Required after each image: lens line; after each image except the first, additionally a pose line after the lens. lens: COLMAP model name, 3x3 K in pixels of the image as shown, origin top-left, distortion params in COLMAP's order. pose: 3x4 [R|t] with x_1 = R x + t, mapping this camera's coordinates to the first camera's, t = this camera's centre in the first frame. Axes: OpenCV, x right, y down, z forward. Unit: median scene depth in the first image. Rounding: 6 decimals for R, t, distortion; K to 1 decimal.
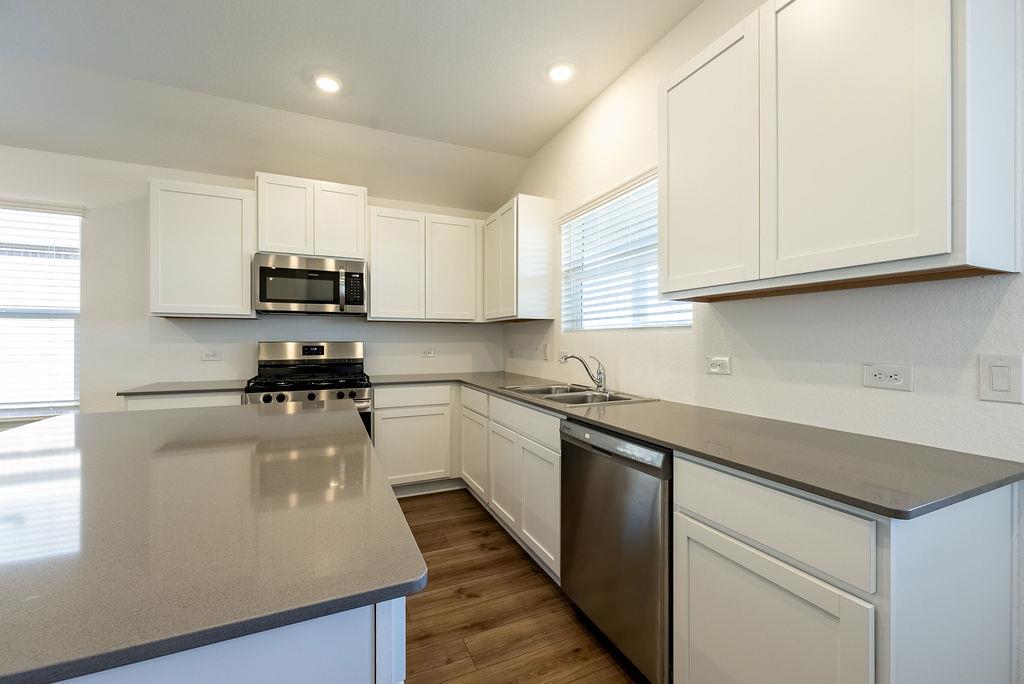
lens RADIAL K [[409.5, 0, 509.1], [0, 409.5, 342.2], [0, 0, 1]] dist [0.003477, -0.000214]
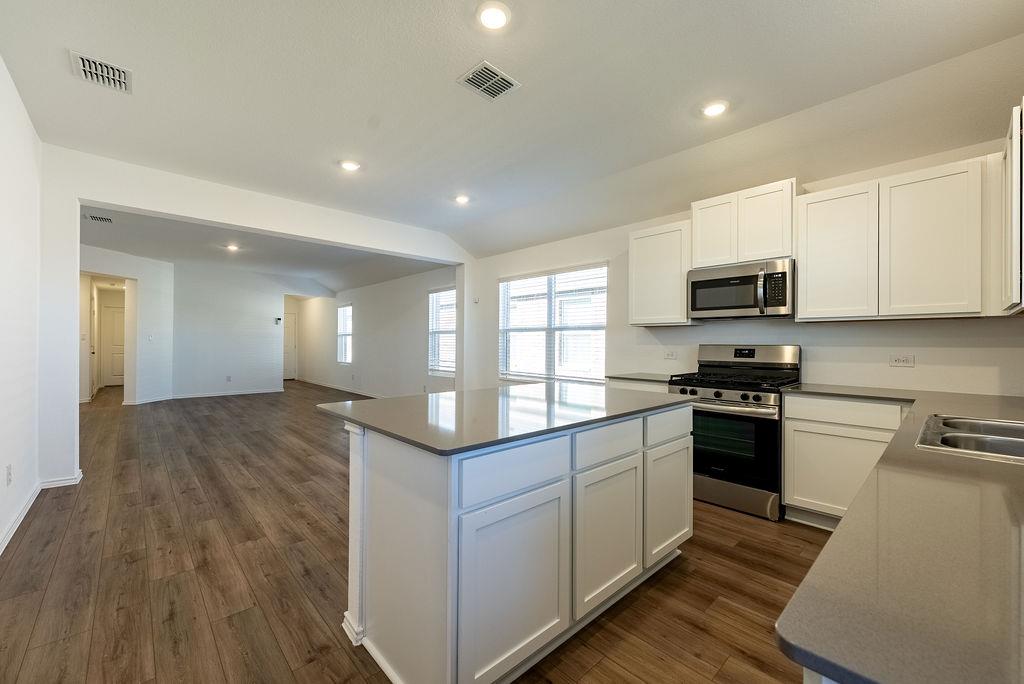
lens RADIAL K [[409.5, 0, 509.1], [0, 409.5, 342.7], [0, 0, 1]] dist [0.003477, -0.000214]
pose [[0.319750, 0.003092, -0.947497, 0.337382], [-0.008368, 0.999965, 0.000439, -0.001872], [0.947465, 0.007788, 0.319765, 0.107702]]
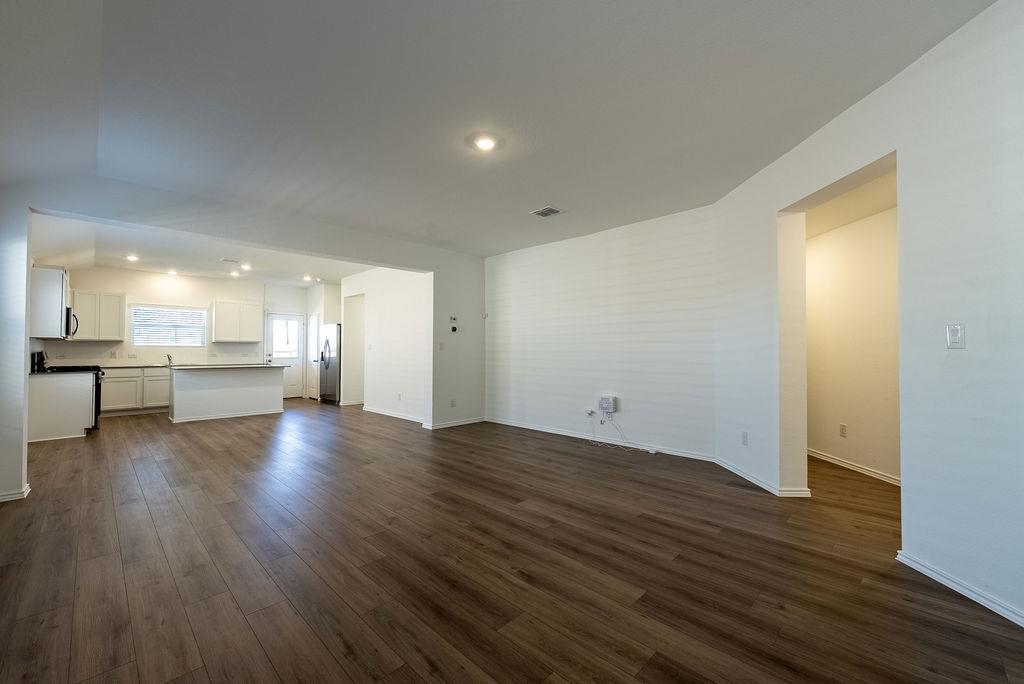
lens RADIAL K [[409.5, 0, 512.2], [0, 409.5, 341.9], [0, 0, 1]] dist [0.003477, -0.000214]
pose [[-0.365775, 0.019860, 0.930491, -3.201203], [0.002679, 0.999791, -0.020286, 0.004994], [-0.930699, -0.004927, -0.365752, -0.314710]]
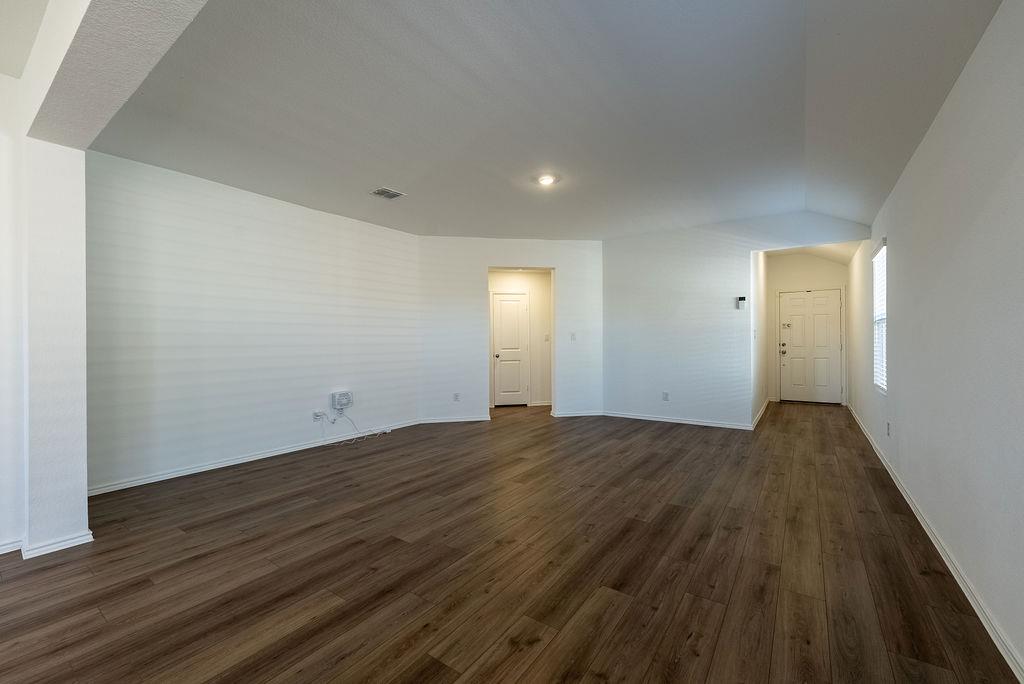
lens RADIAL K [[409.5, 0, 512.2], [0, 409.5, 341.2], [0, 0, 1]] dist [0.003477, -0.000214]
pose [[-0.863478, 0.009368, -0.504300, -1.467436], [0.010673, 0.999943, 0.000301, 0.004013], [0.504274, -0.005122, -0.863529, 0.456182]]
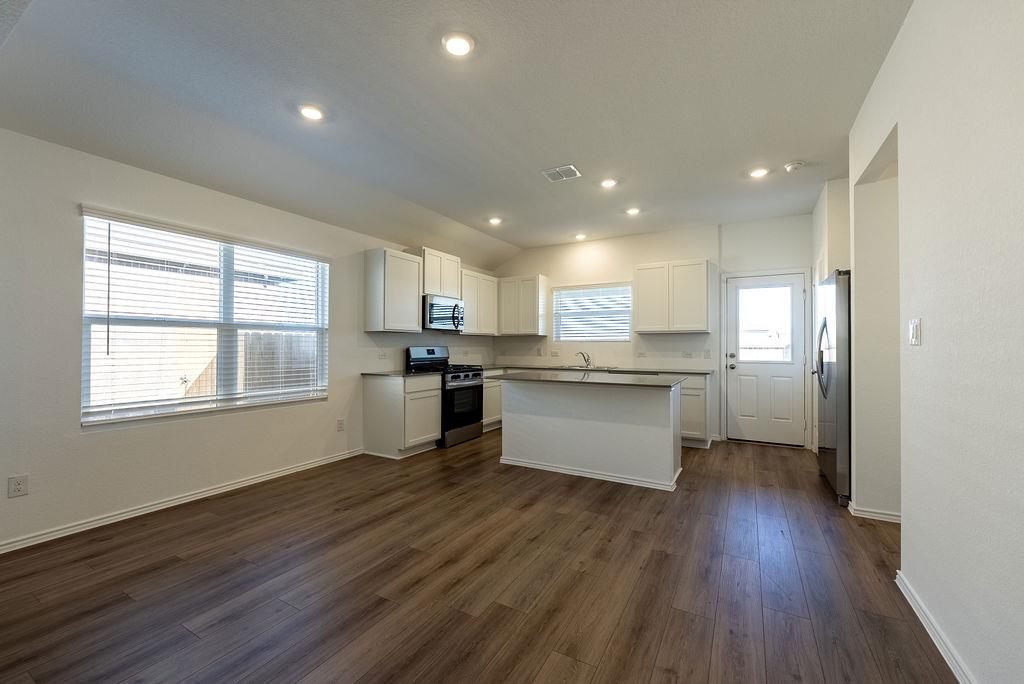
lens RADIAL K [[409.5, 0, 513.4], [0, 409.5, 339.8], [0, 0, 1]] dist [0.003477, -0.000214]
pose [[0.806537, 0.010247, 0.591095, -1.265718], [0.001034, 0.999824, -0.018743, 0.003343], [-0.591183, 0.015727, 0.806384, -0.564371]]
